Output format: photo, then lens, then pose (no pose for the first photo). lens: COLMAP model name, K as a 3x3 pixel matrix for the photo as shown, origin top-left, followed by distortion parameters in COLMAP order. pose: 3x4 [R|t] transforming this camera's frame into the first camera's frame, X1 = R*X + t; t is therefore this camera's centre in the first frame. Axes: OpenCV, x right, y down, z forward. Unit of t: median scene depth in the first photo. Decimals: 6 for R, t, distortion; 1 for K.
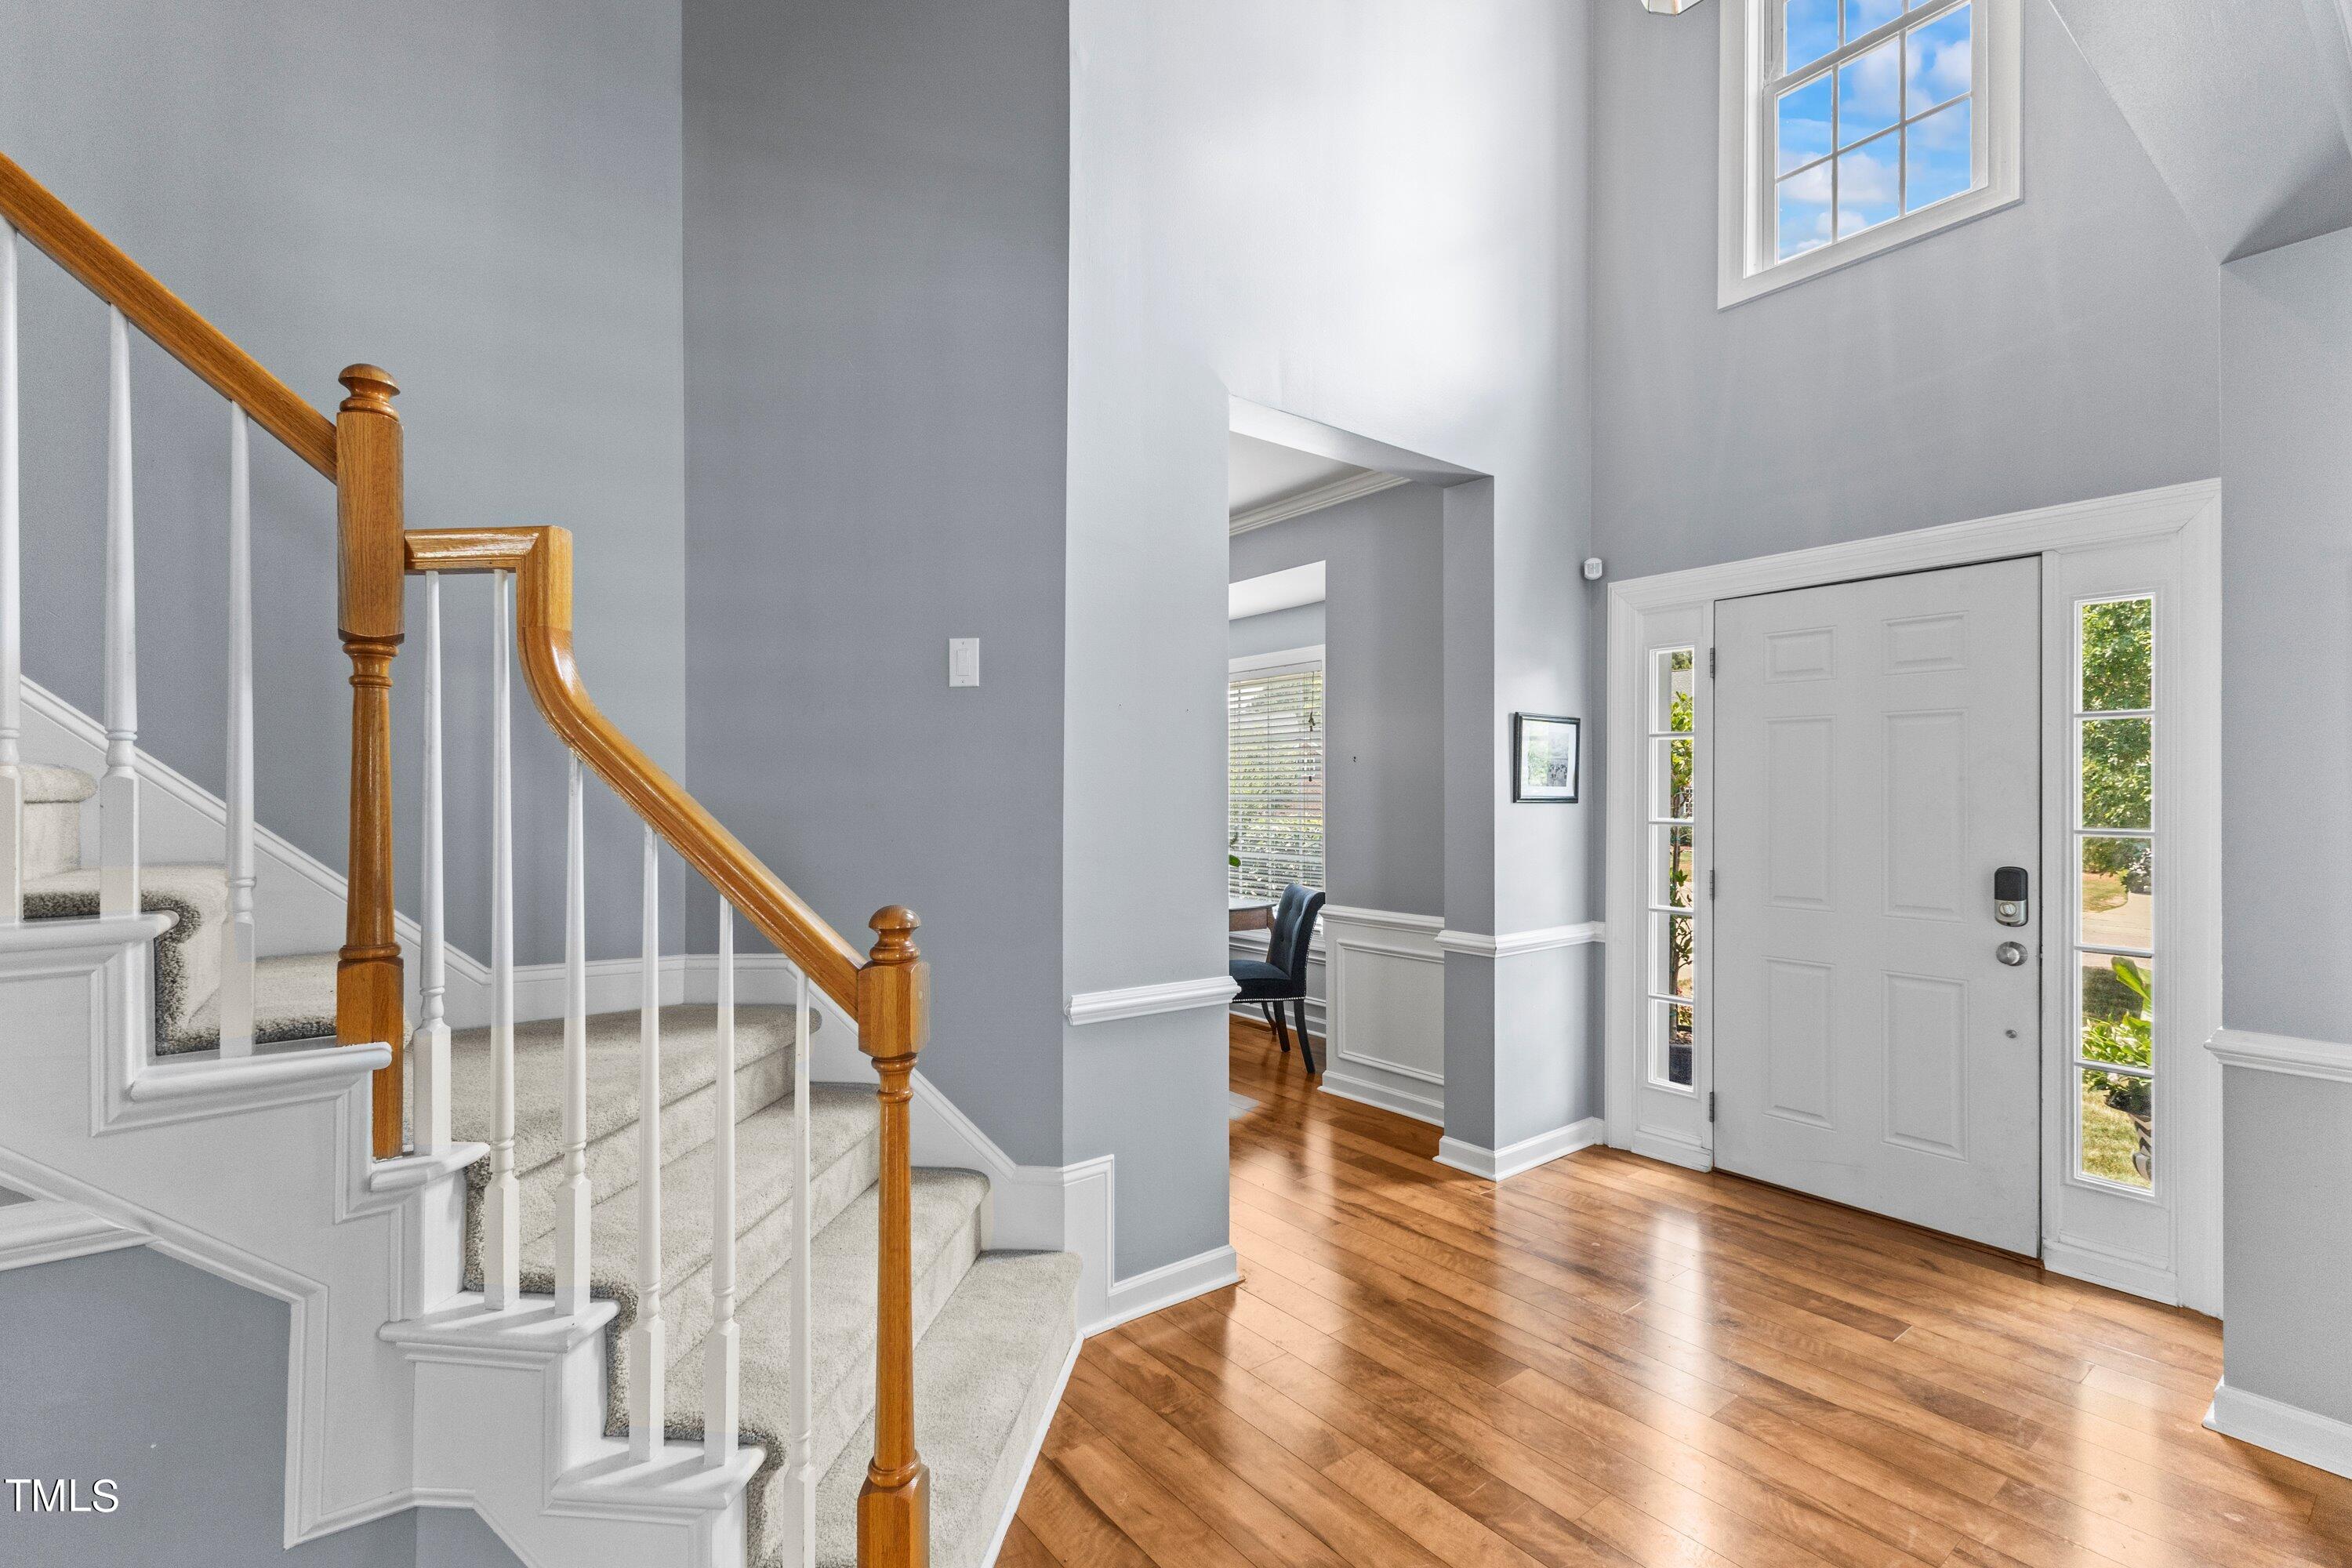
lens RADIAL K [[1029.4, 0, 1176.9], [0, 1029.4, 789.9], [0, 0, 1]] dist [0.004589, 0.000183]
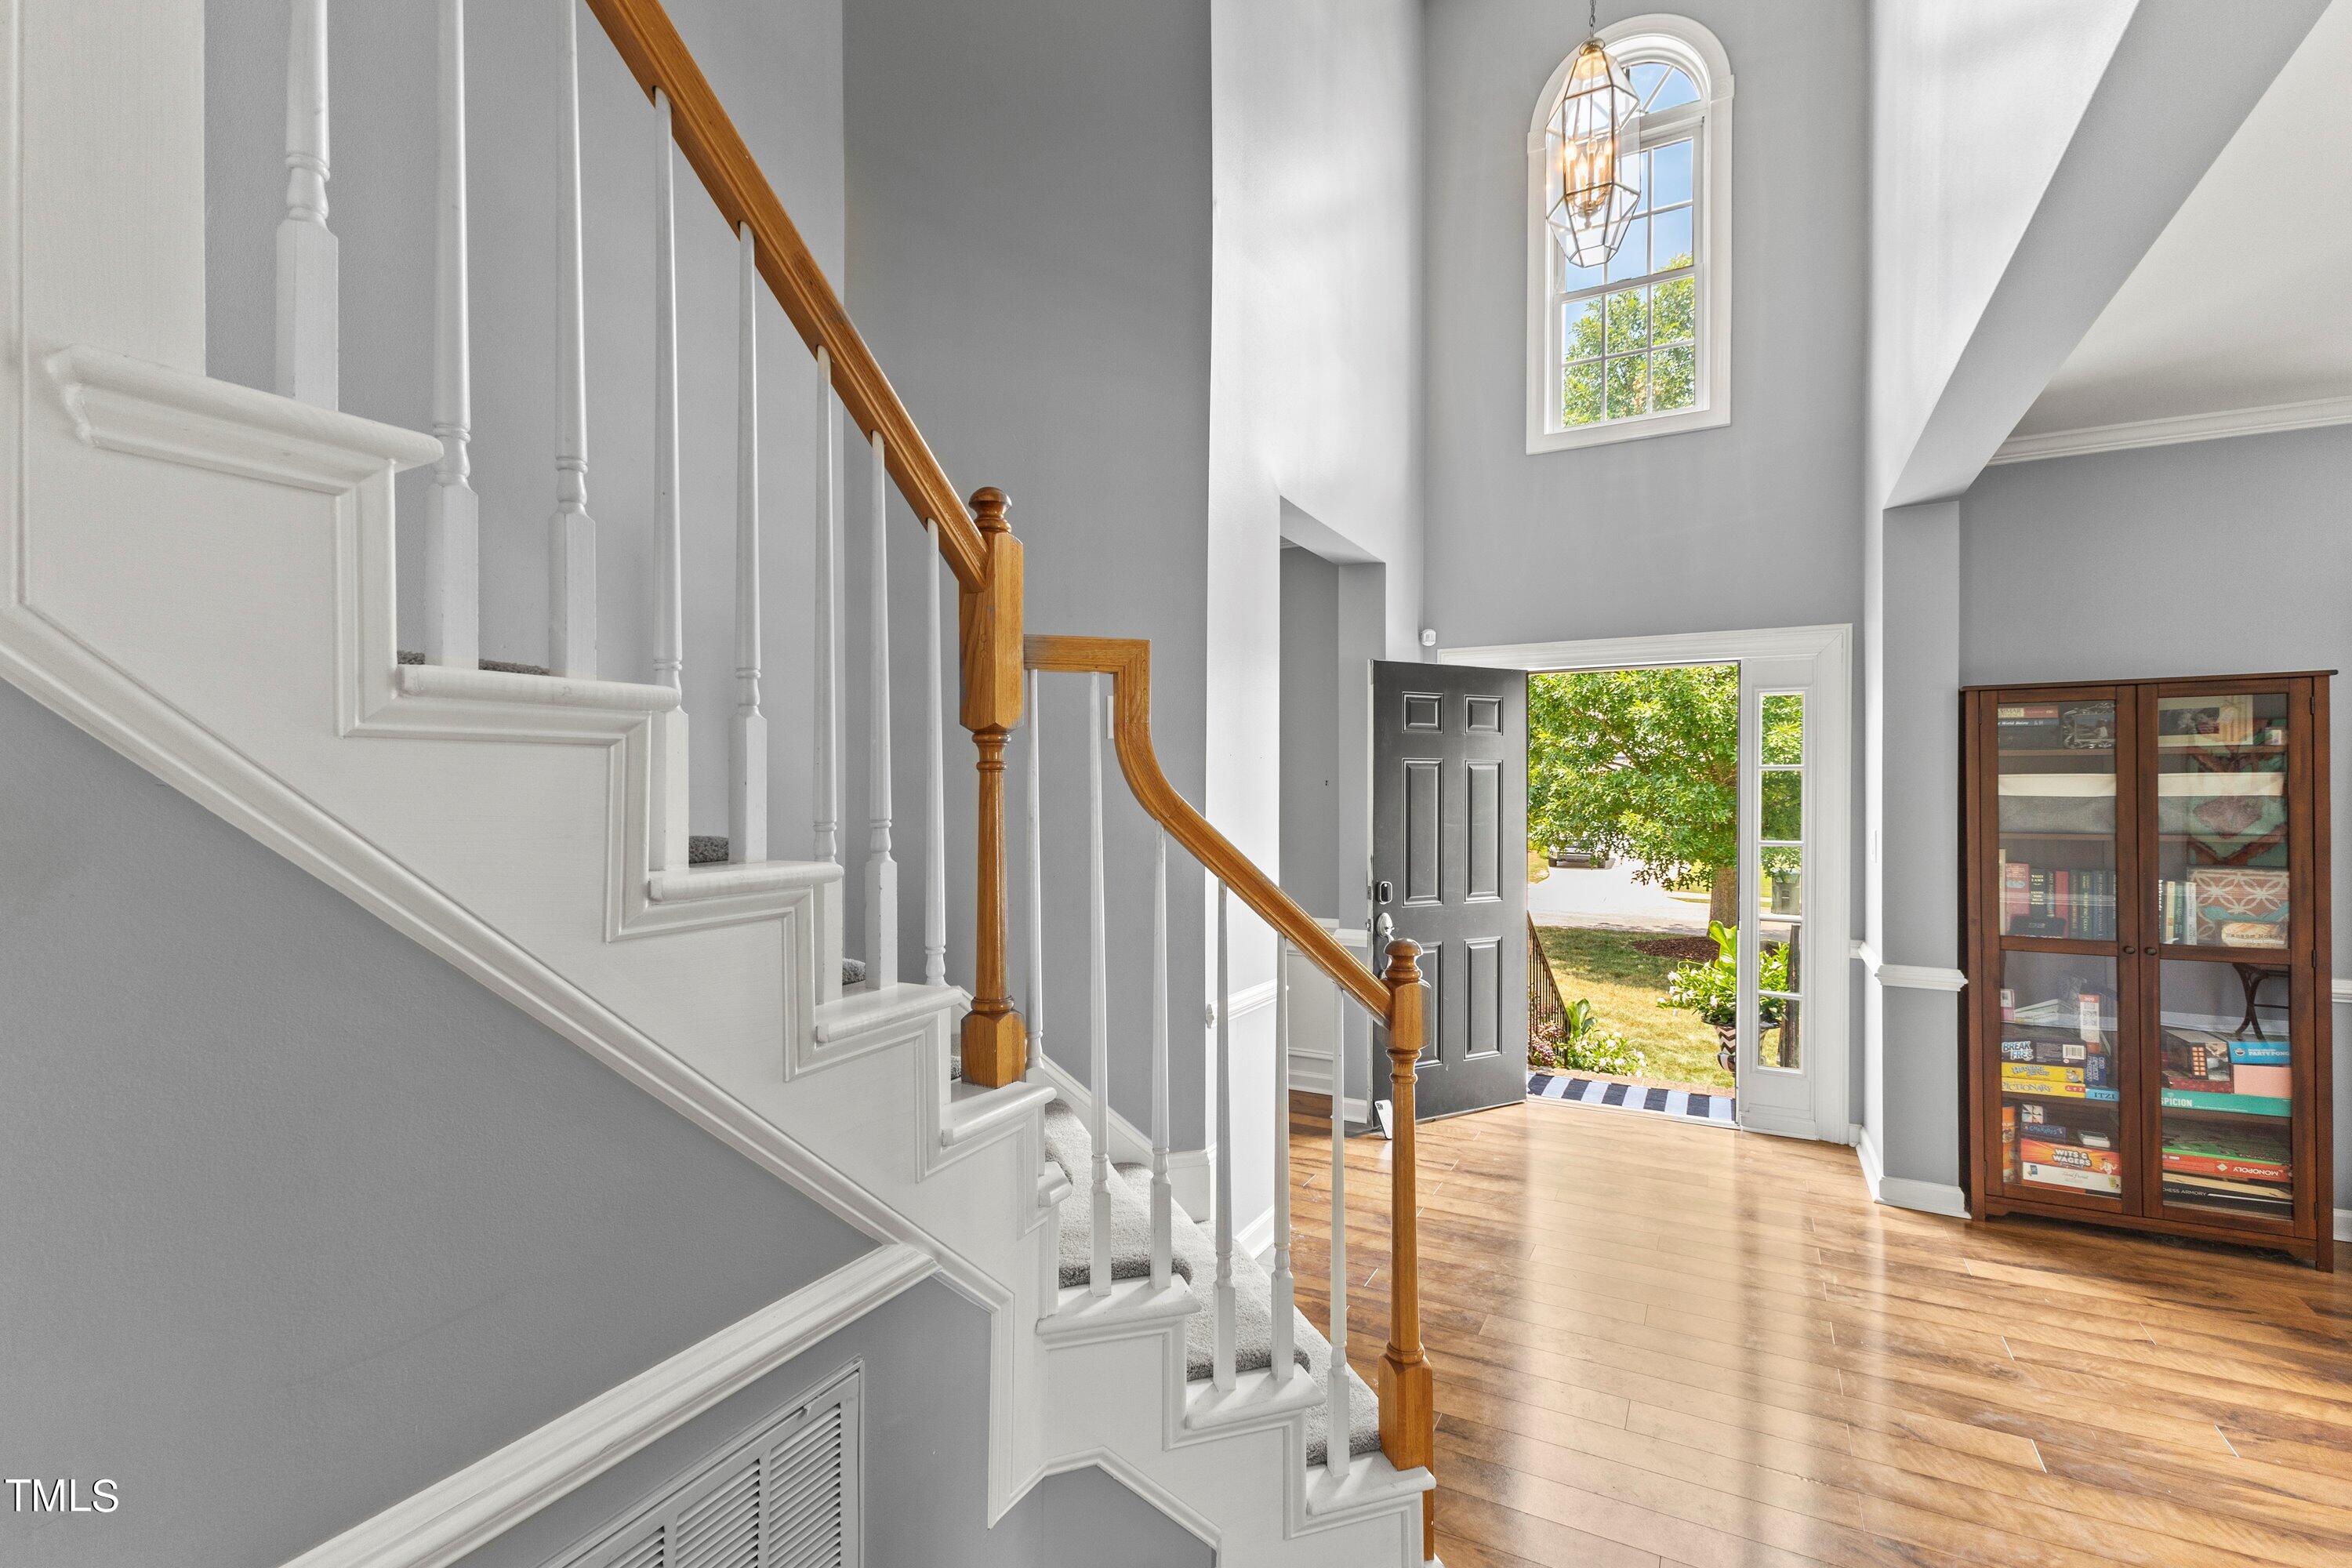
lens RADIAL K [[1029.4, 0, 1176.8], [0, 1029.4, 793.5], [0, 0, 1]] dist [0.004589, 0.000183]
pose [[0.919248, -0.004745, 0.393651, -0.459170], [0.003573, 0.999987, 0.003710, -0.034944], [-0.393663, -0.002004, 0.919253, -0.054659]]
